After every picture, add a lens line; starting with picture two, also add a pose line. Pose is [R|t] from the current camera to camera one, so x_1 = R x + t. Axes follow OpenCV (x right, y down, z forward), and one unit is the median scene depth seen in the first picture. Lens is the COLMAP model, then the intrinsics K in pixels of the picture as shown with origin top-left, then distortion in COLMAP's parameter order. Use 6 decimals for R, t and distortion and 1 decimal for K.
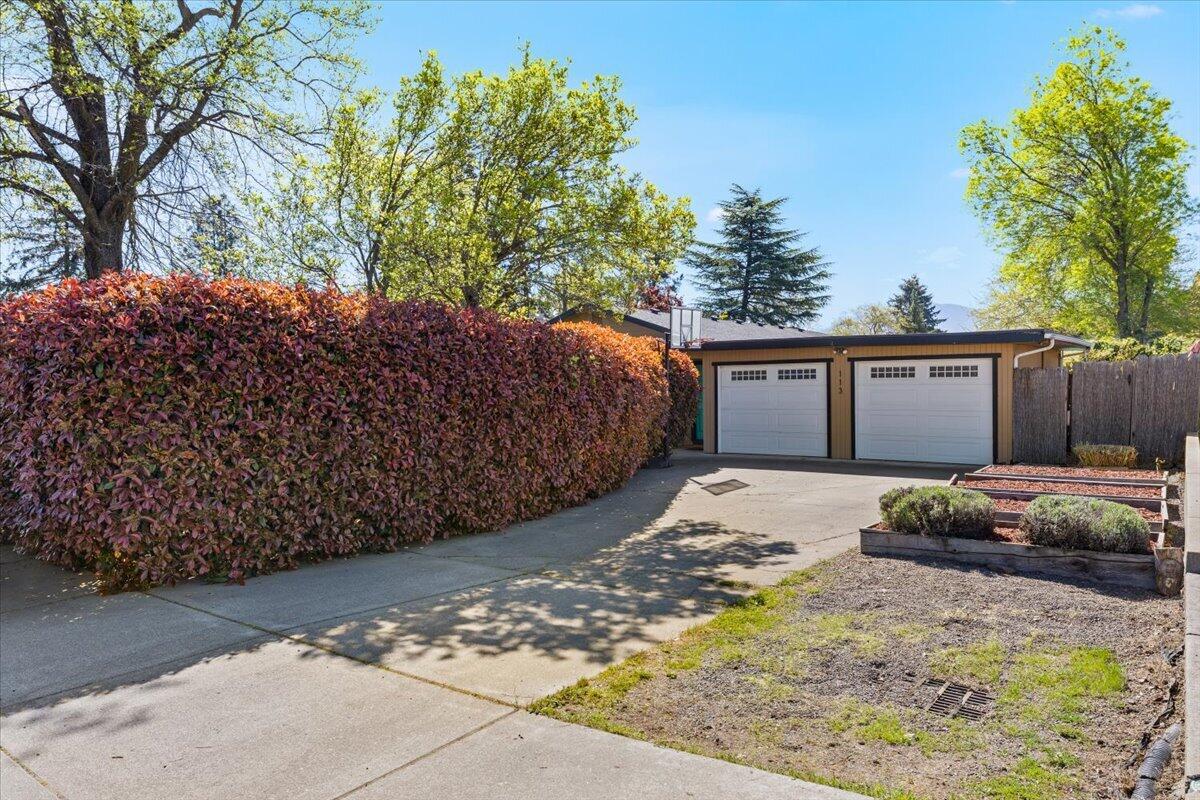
lens RADIAL K [[691.5, 0, 584.6], [0, 691.5, 383.8], [0, 0, 1]] dist [-0.002976, -0.001339]
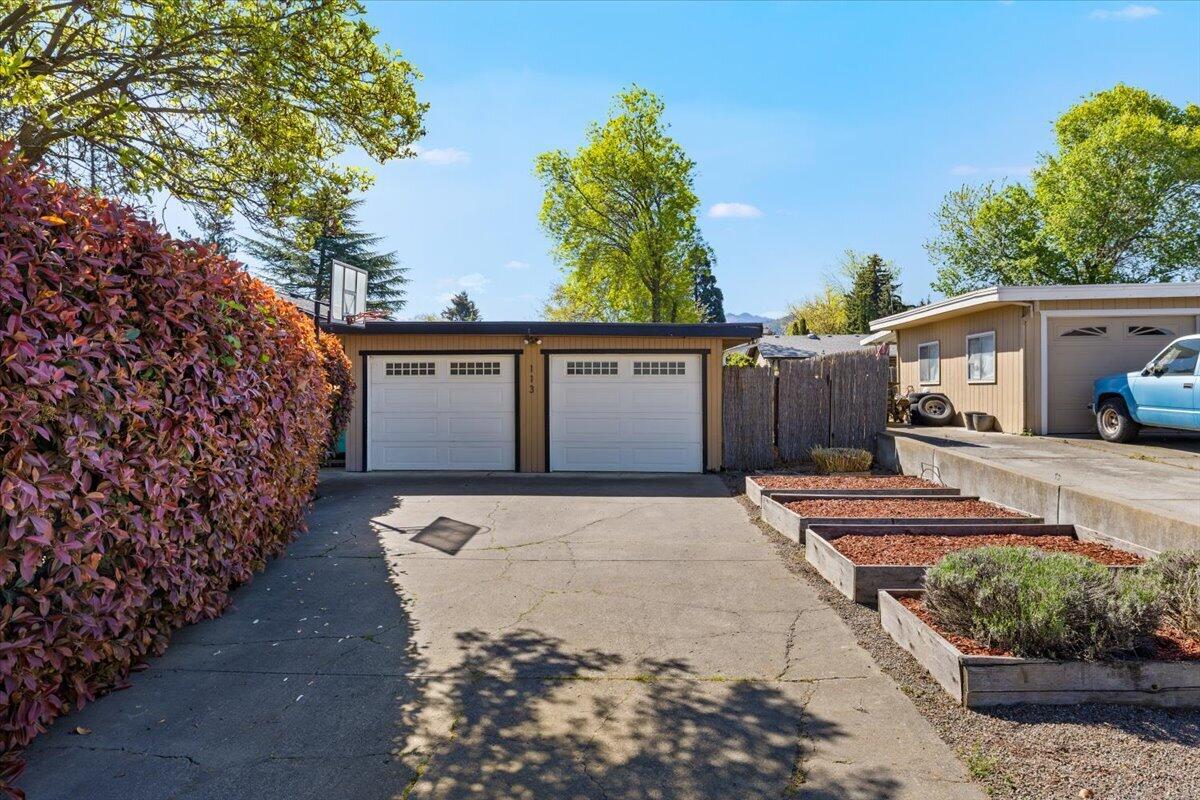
lens RADIAL K [[691.5, 0, 584.6], [0, 691.5, 383.8], [0, 0, 1]] dist [-0.002976, -0.001339]
pose [[0.829650, 0.013794, 0.558113, -0.043569], [-0.012745, 0.999902, -0.005766, 0.008464], [-0.558138, -0.002329, 0.829745, 0.314327]]
